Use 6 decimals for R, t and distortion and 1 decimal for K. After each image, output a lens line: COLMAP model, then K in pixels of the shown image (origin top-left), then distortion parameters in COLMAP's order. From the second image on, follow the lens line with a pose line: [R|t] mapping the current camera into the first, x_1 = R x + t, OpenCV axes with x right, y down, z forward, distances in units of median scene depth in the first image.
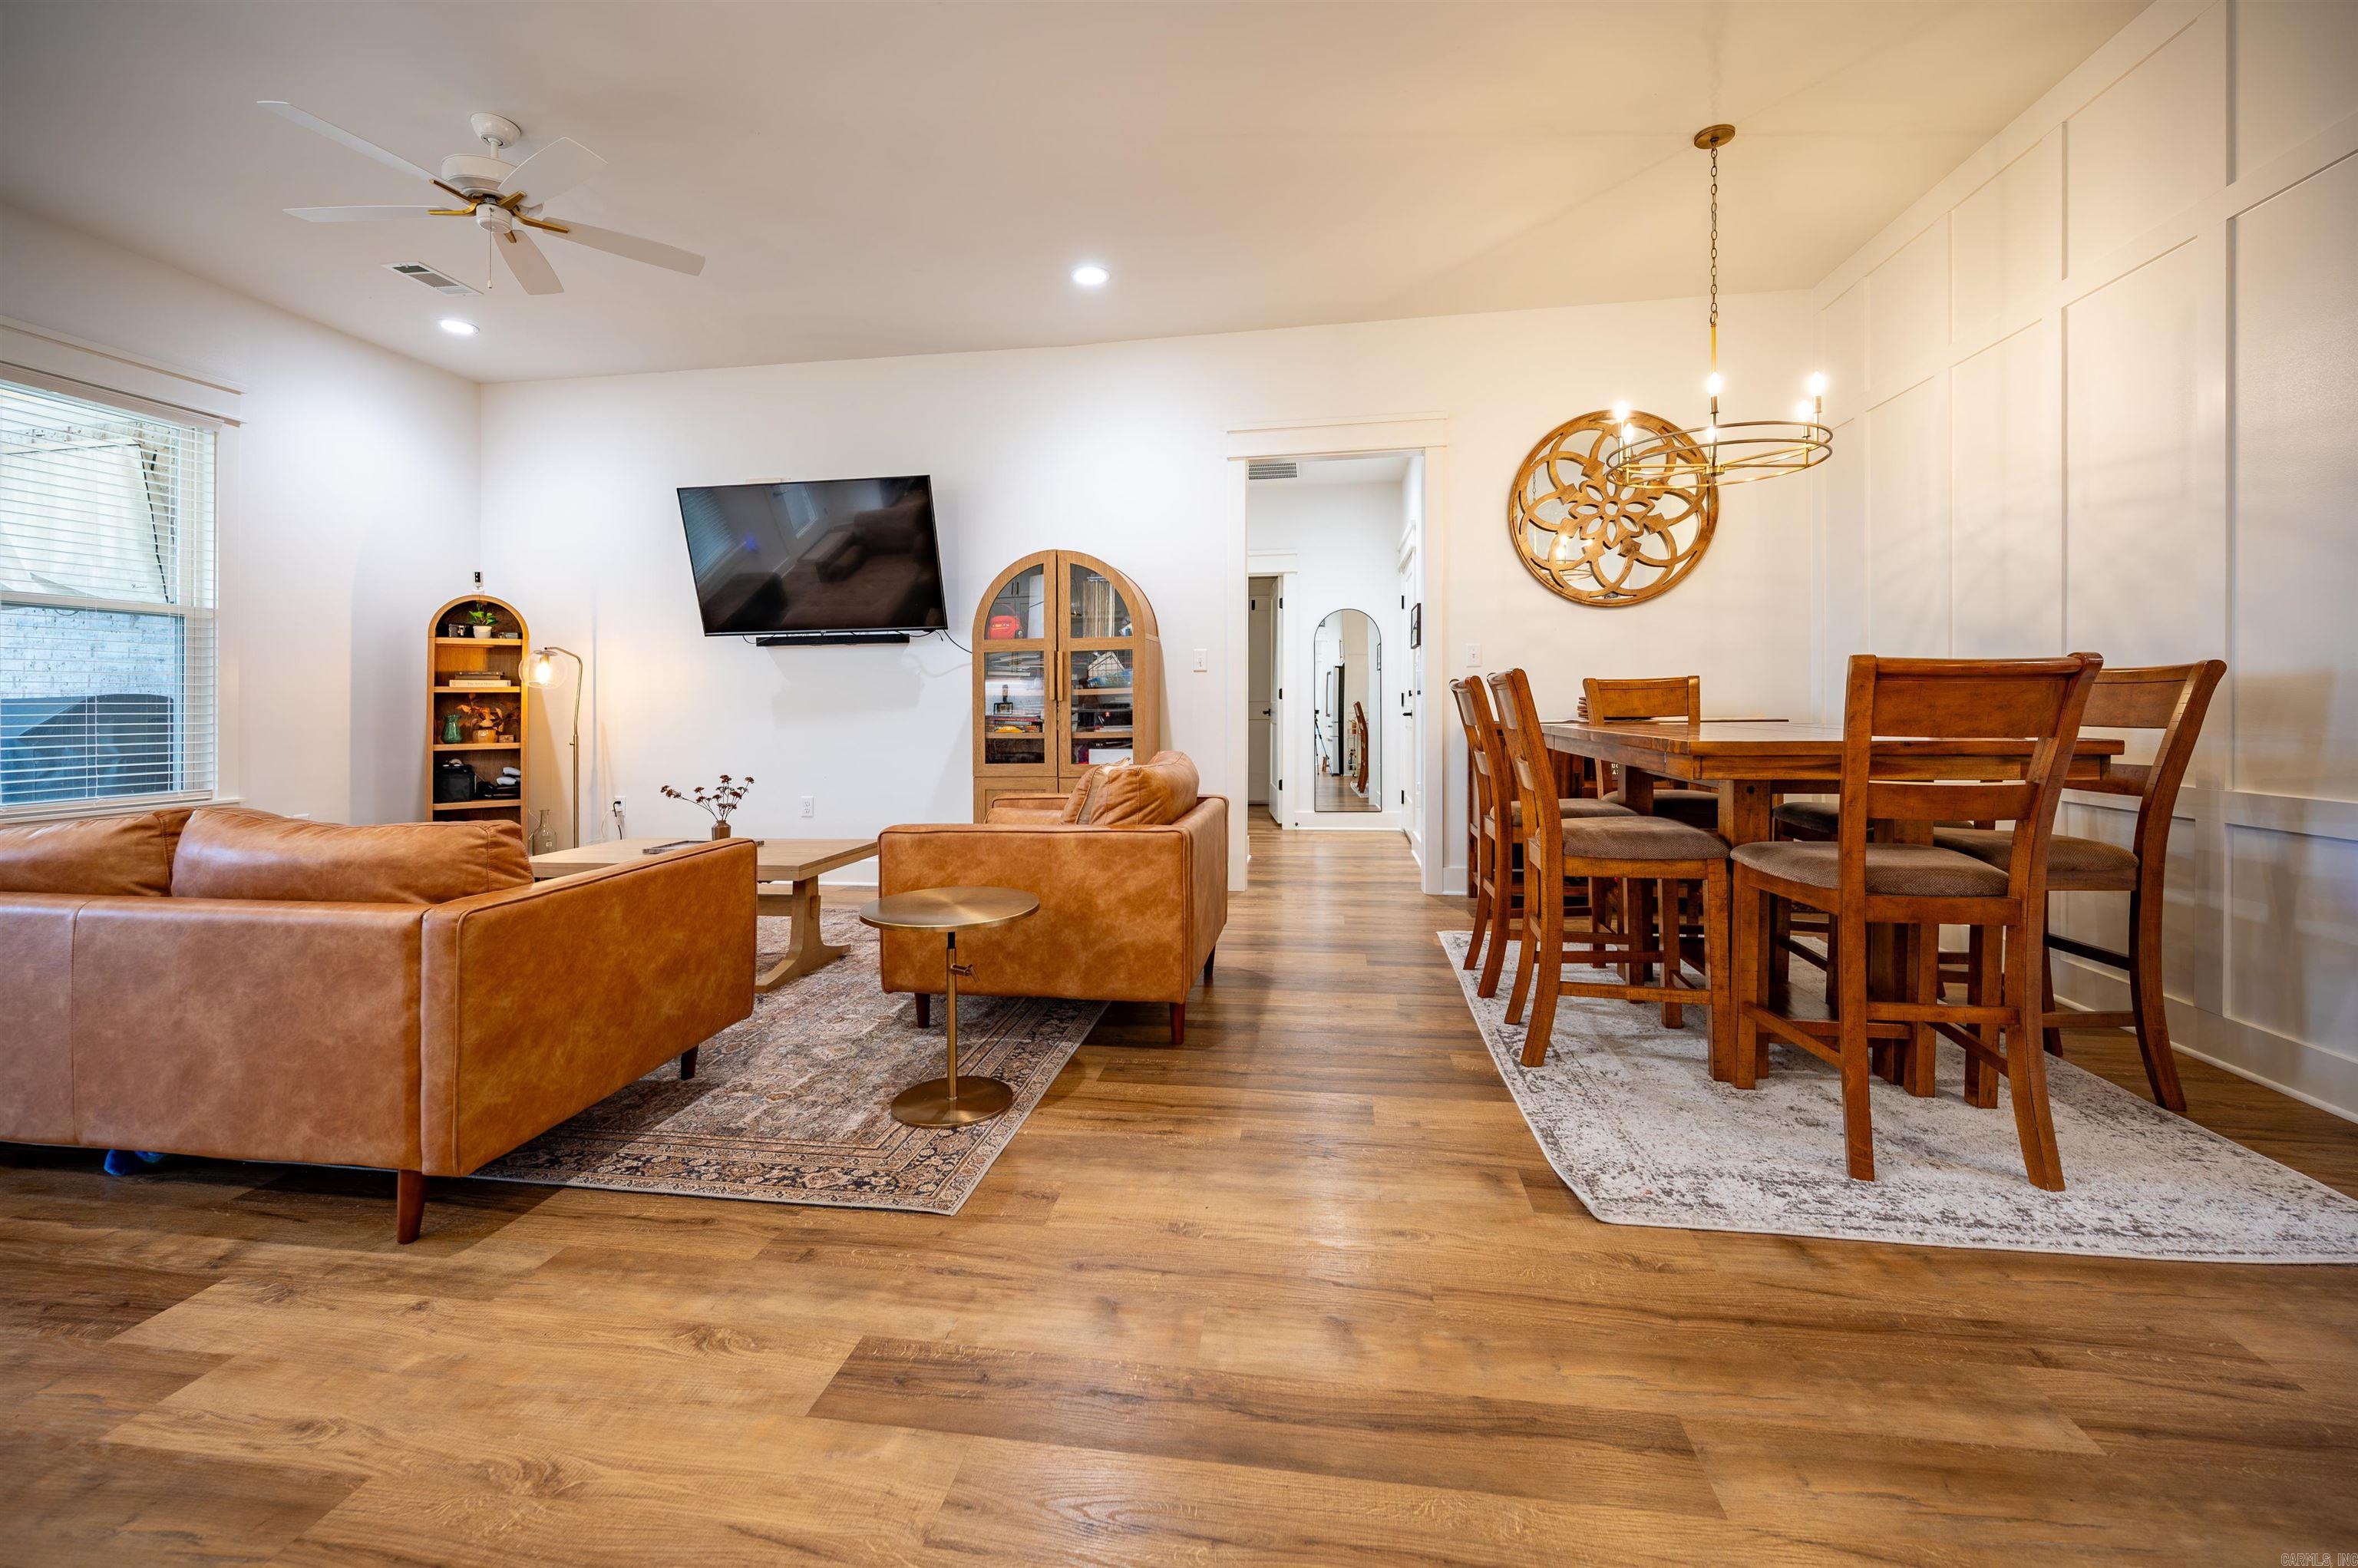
lens RADIAL K [[952.0, 0, 1169.9], [0, 952.0, 770.7], [0, 0, 1]] dist [0.000543, -0.000114]
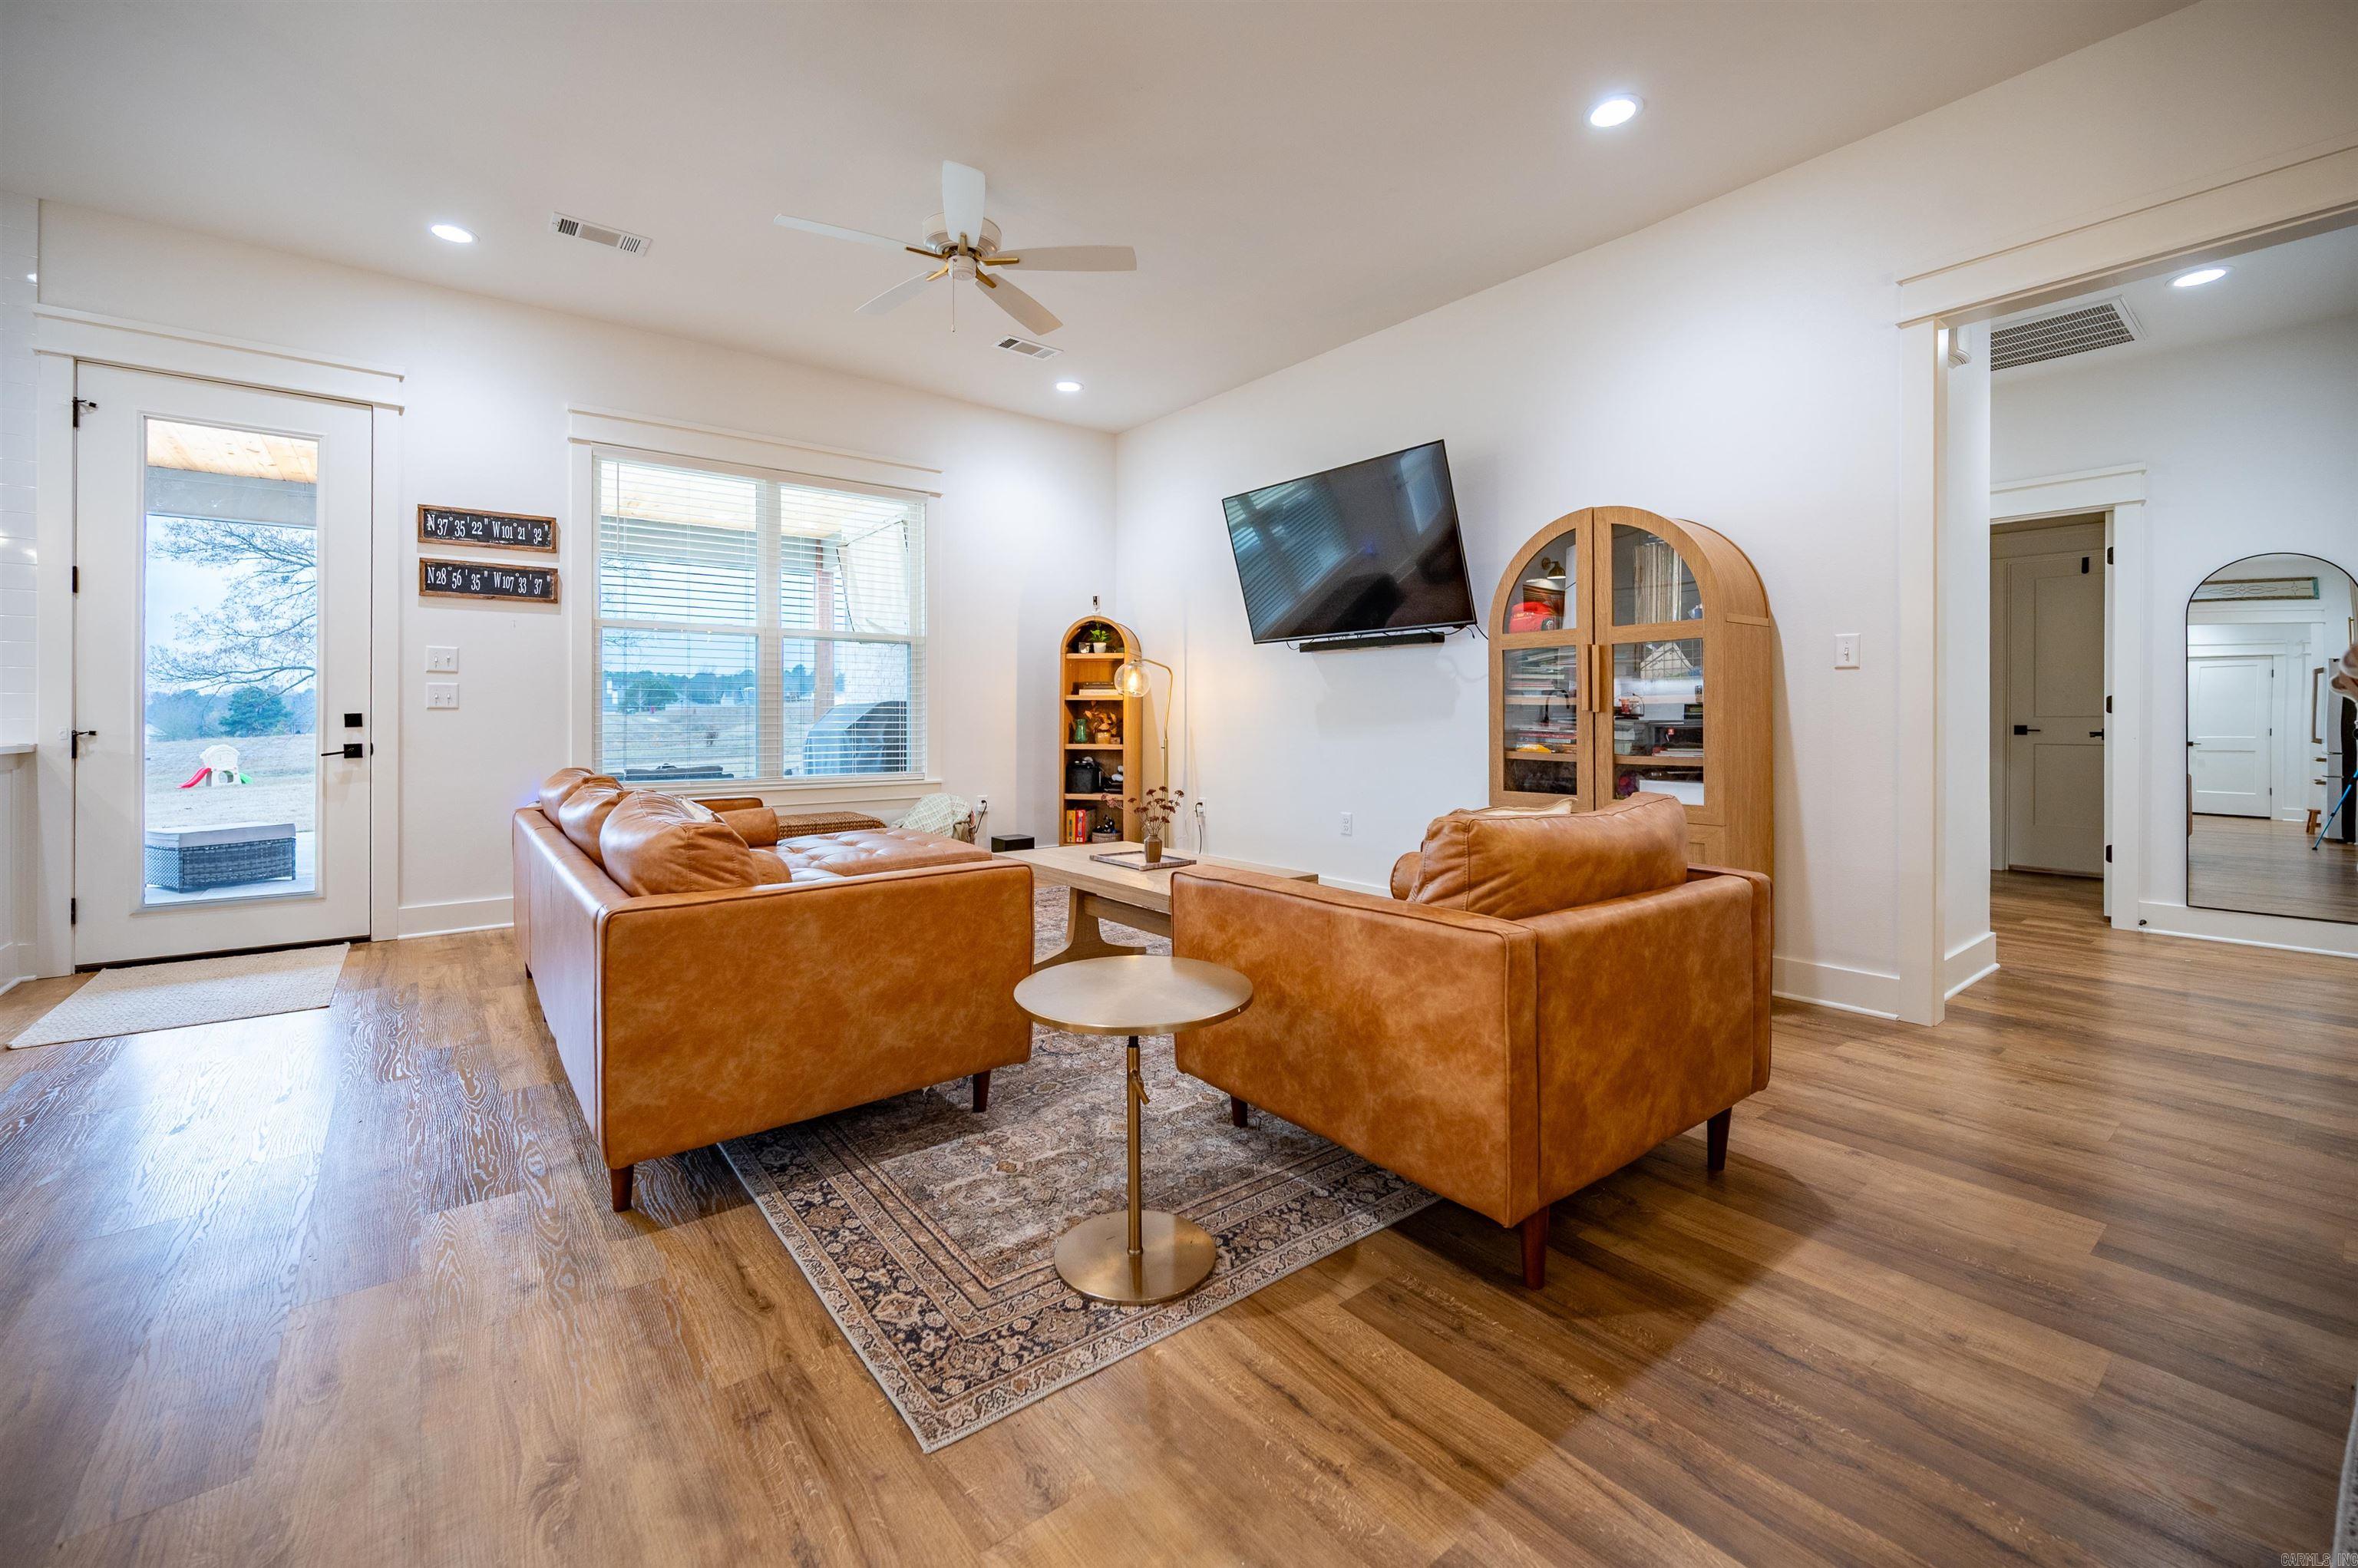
lens RADIAL K [[956.0, 0, 1172.7], [0, 956.0, 743.8], [0, 0, 1]] dist [-0.000809, -0.000086]
pose [[0.736861, 0.032456, -0.675264, 0.252440], [-0.058171, 0.998186, -0.015501, -0.032627], [0.673537, 0.050703, 0.737413, 0.415050]]
